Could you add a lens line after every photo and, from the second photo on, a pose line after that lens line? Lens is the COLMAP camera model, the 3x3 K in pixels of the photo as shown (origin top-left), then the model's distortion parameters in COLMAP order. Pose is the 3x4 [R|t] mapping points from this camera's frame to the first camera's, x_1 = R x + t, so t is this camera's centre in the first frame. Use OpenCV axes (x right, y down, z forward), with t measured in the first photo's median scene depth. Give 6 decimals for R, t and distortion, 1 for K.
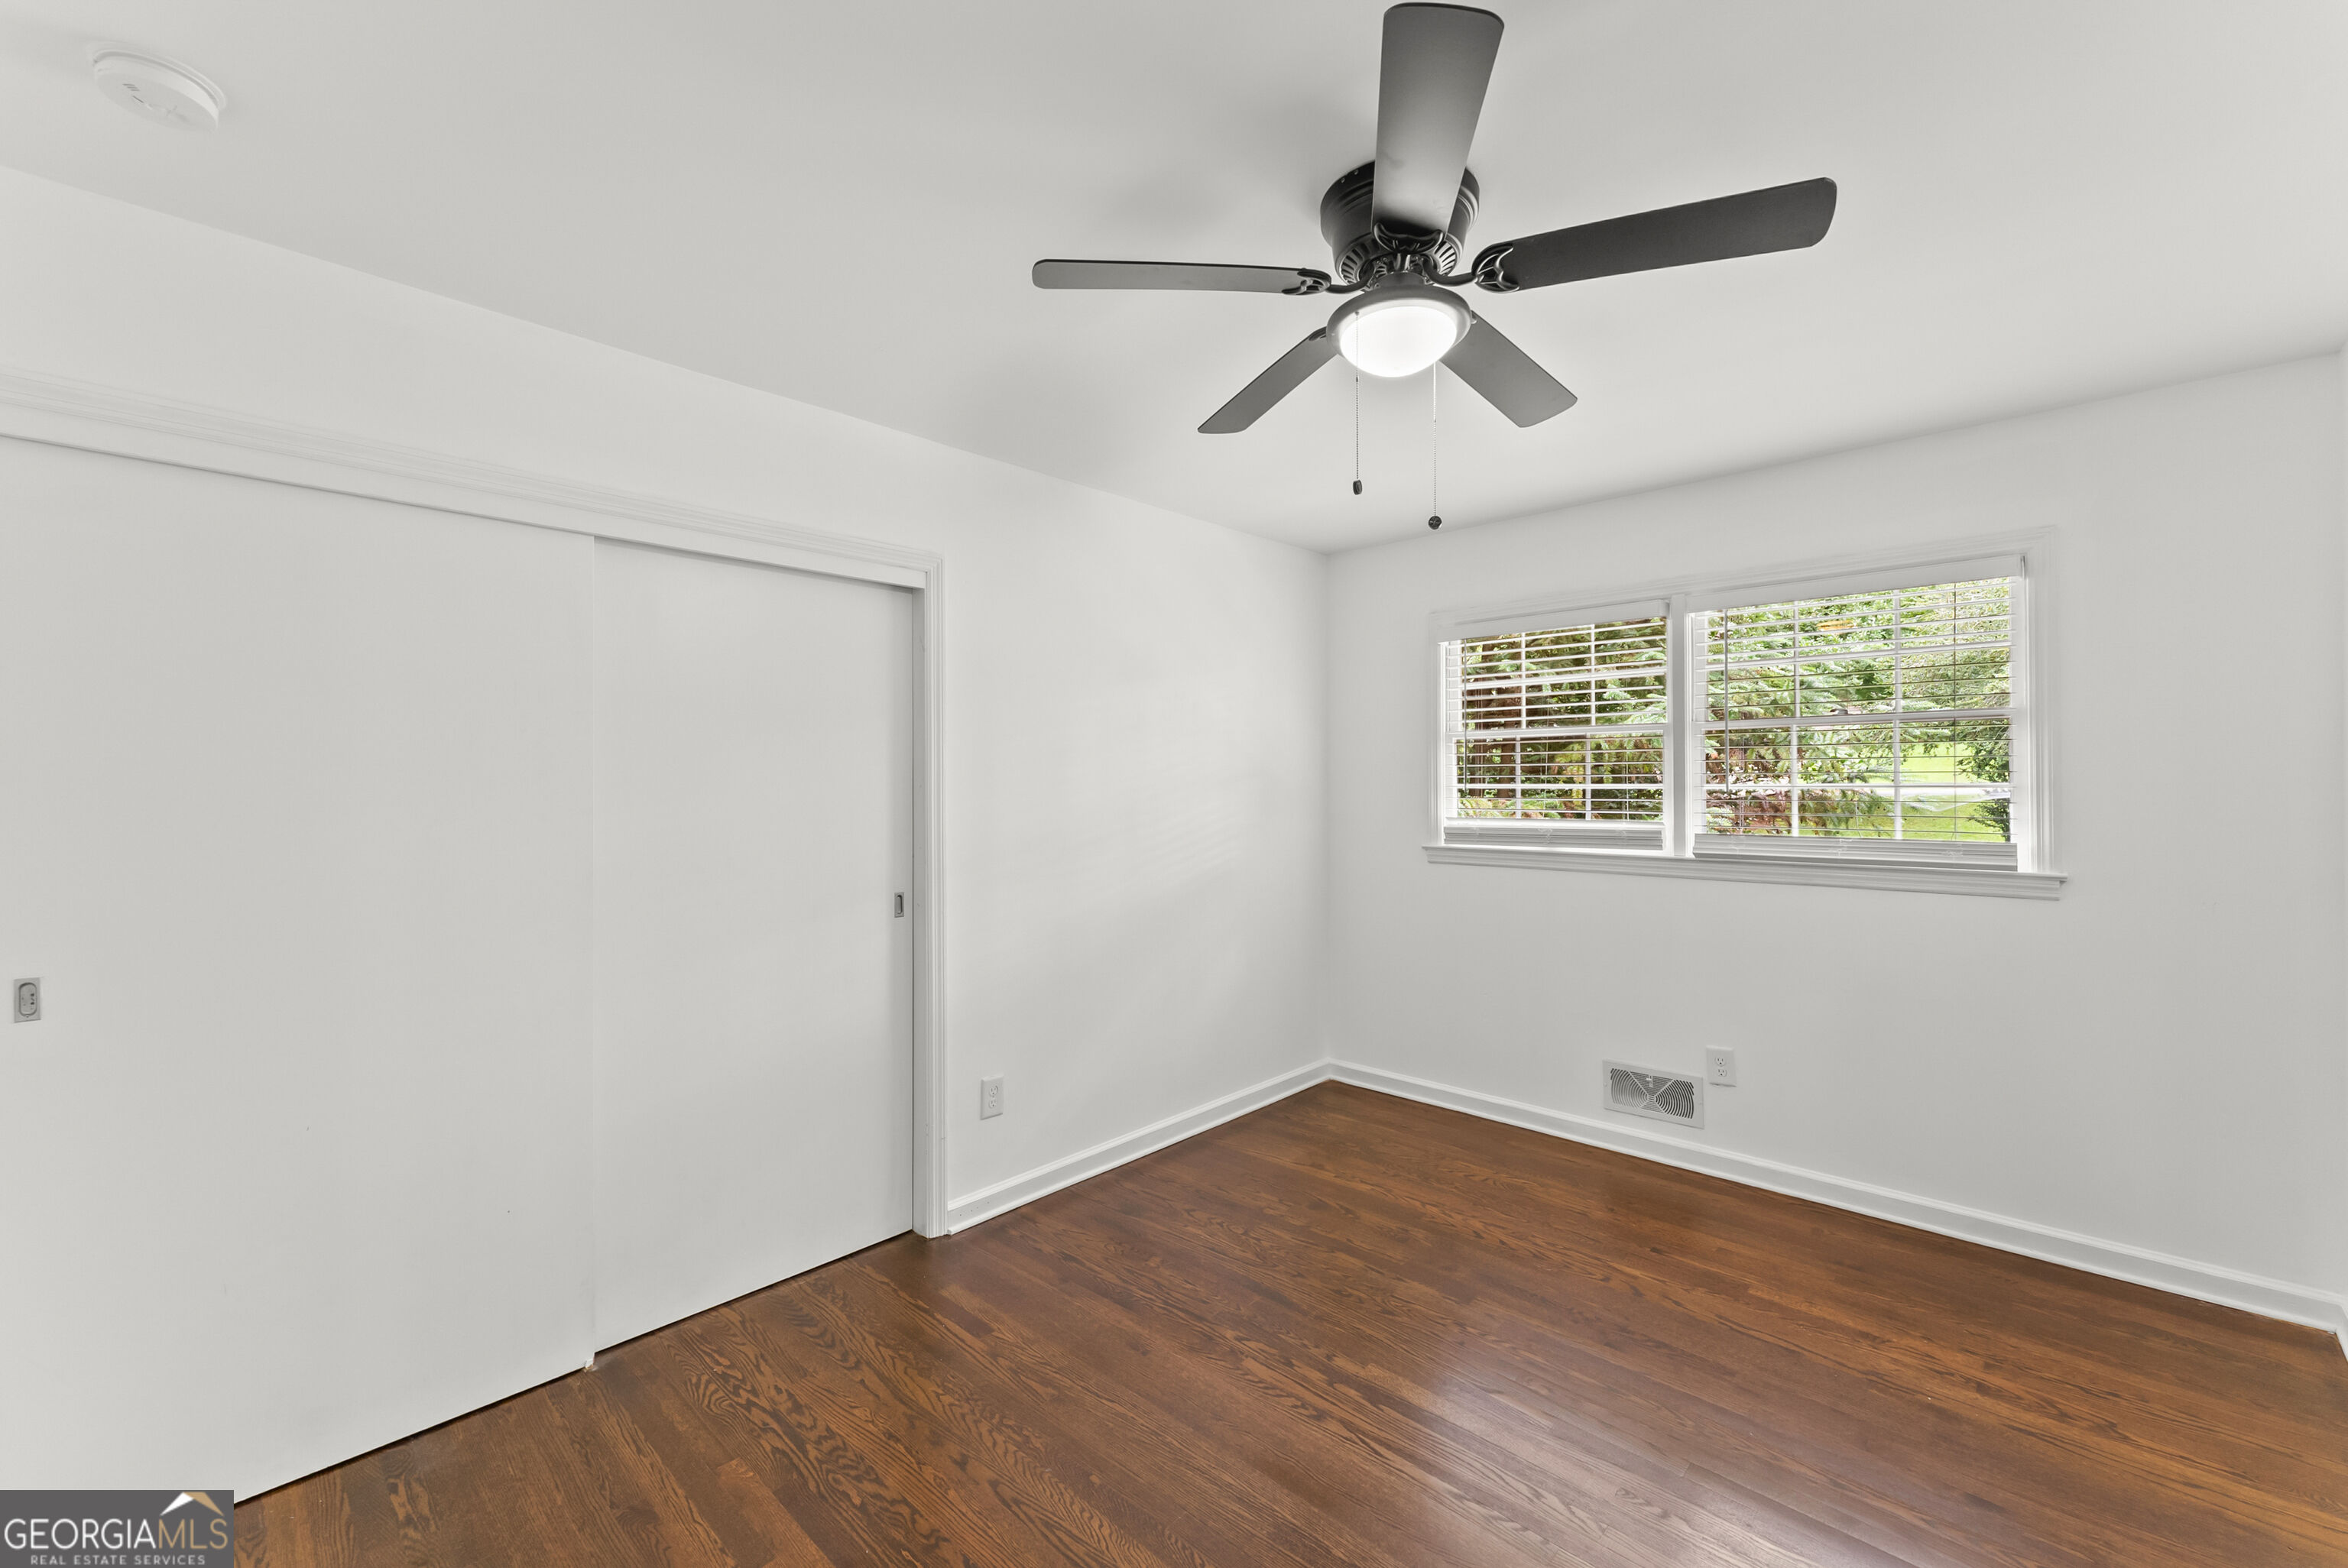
lens RADIAL K [[951.7, 0, 1172.6], [0, 951.7, 776.4], [0, 0, 1]] dist [0.000715, 0.000074]
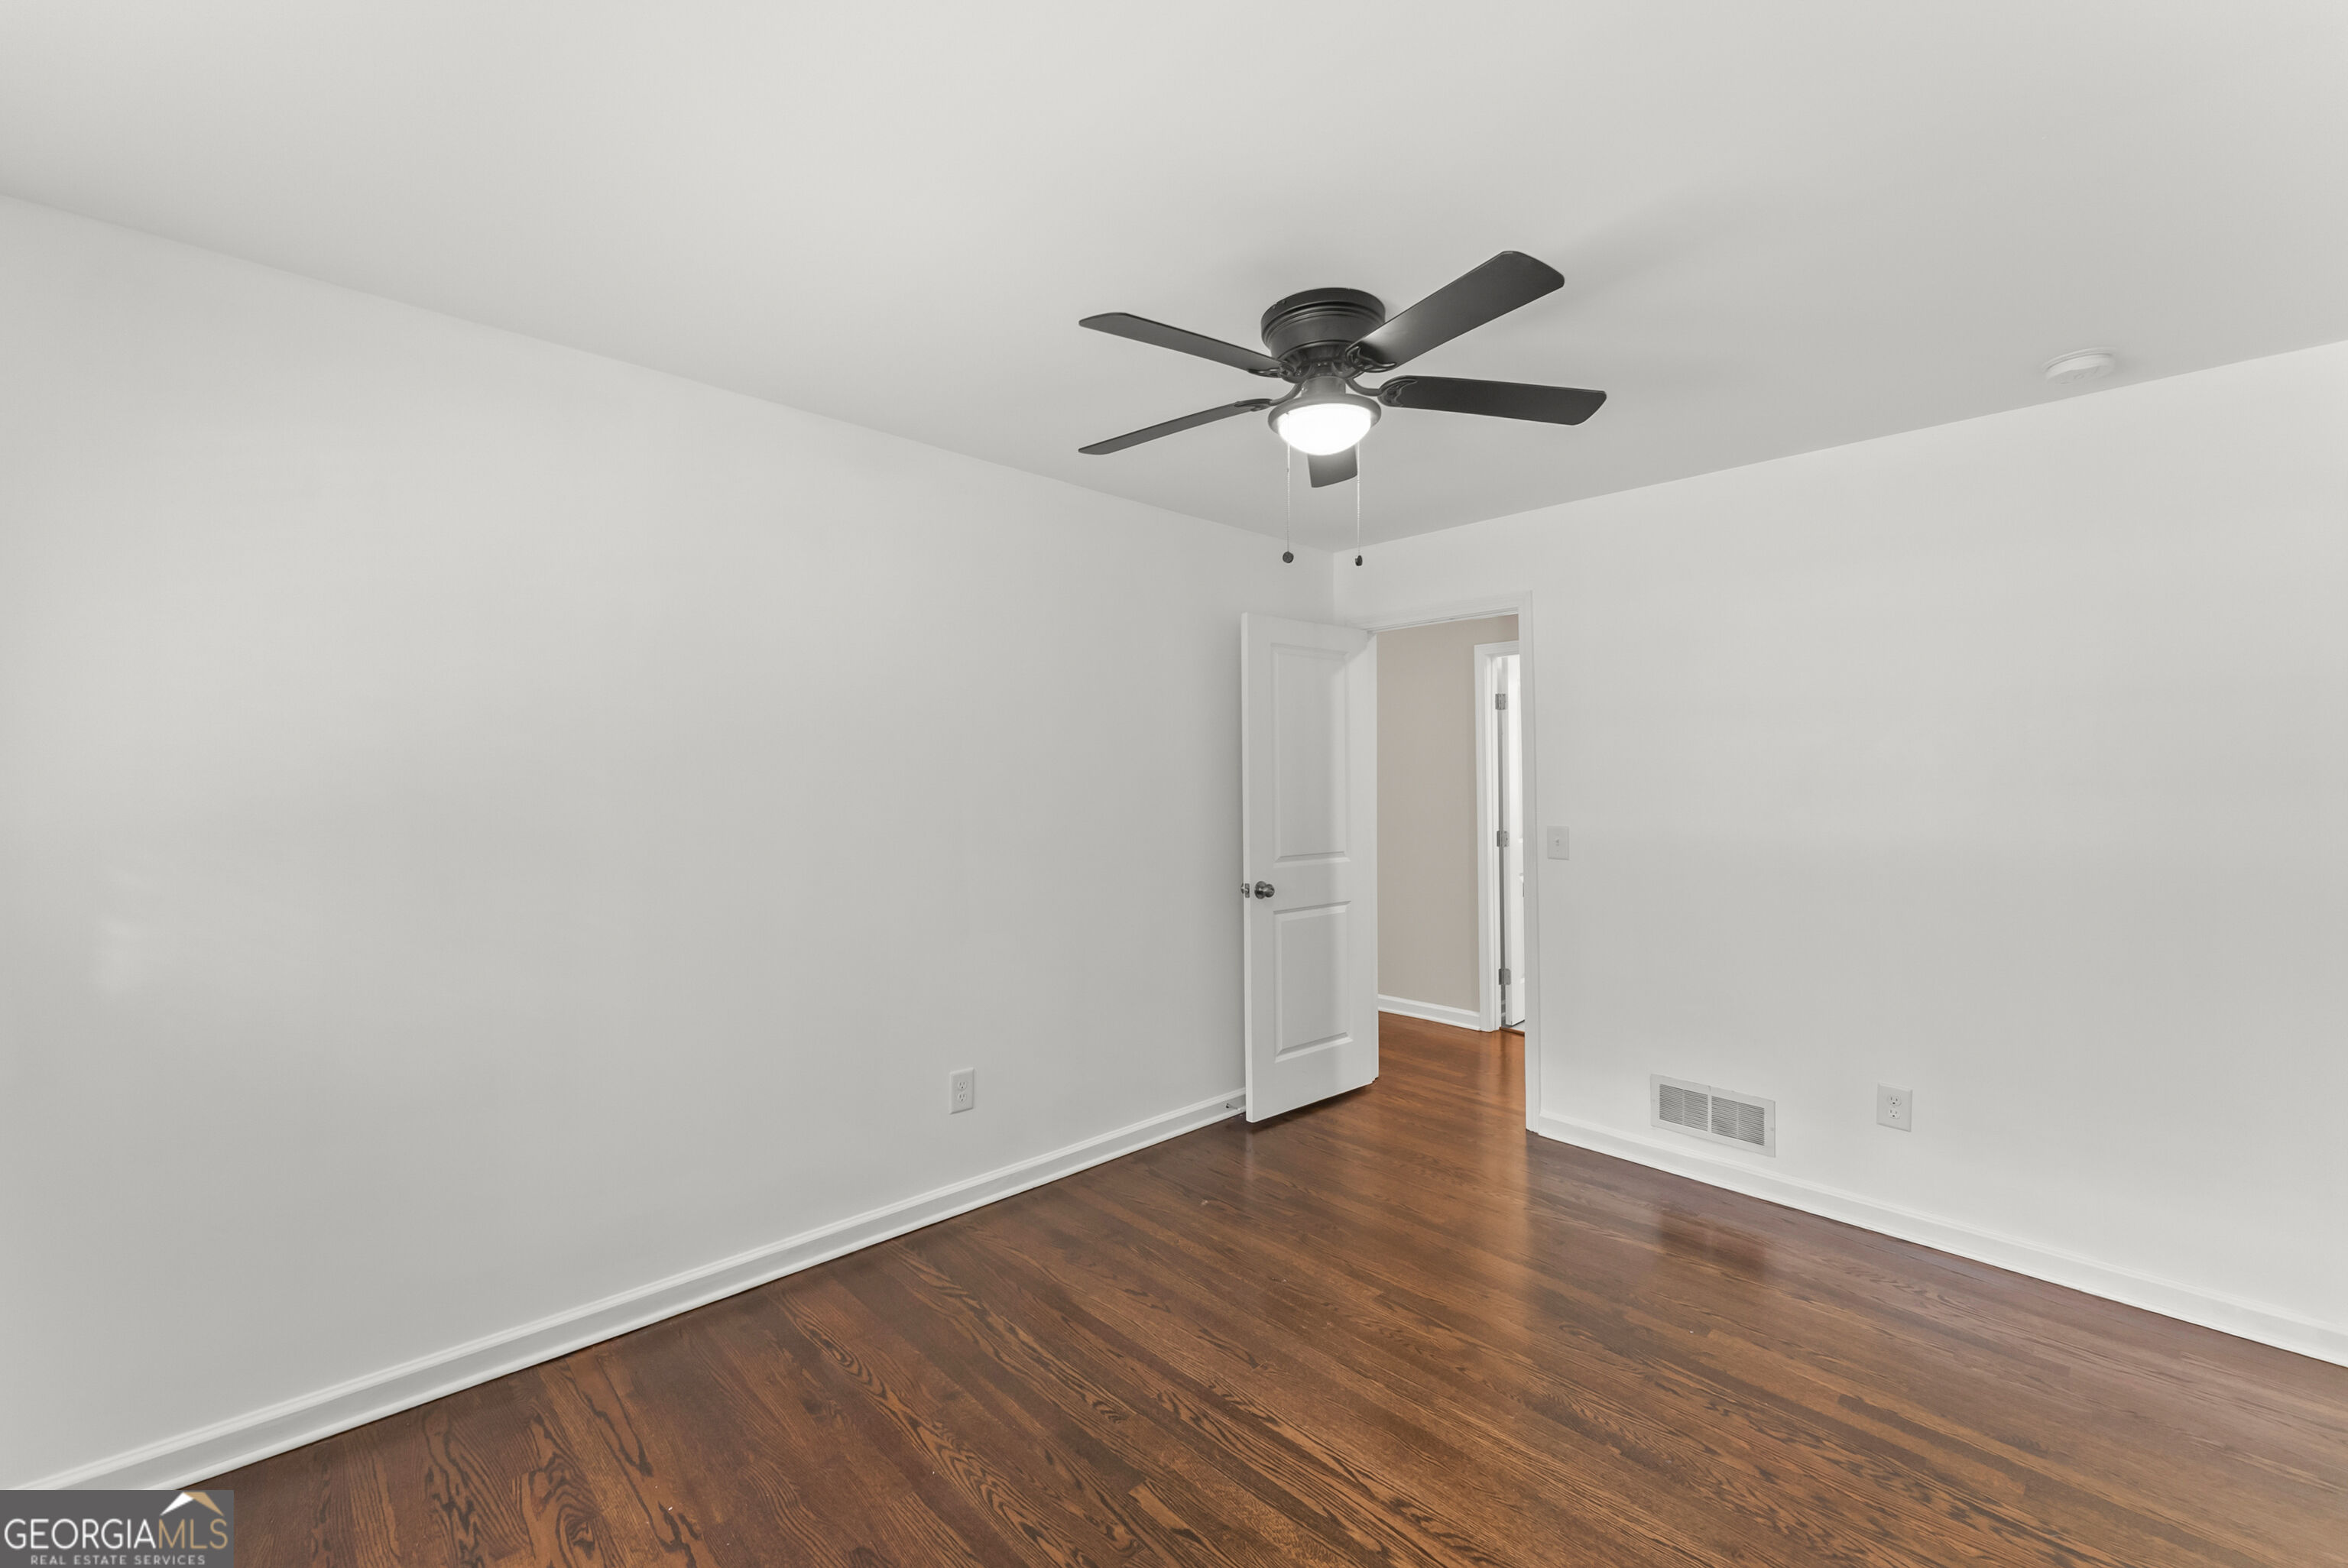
lens RADIAL K [[951.7, 0, 1172.6], [0, 951.7, 776.4], [0, 0, 1]] dist [0.000715, 0.000074]
pose [[-0.998413, 0.001340, 0.056297, 0.318296], [0.001420, 0.999998, 0.001379, 0.002218], [-0.056295, 0.001457, -0.998413, 1.928957]]
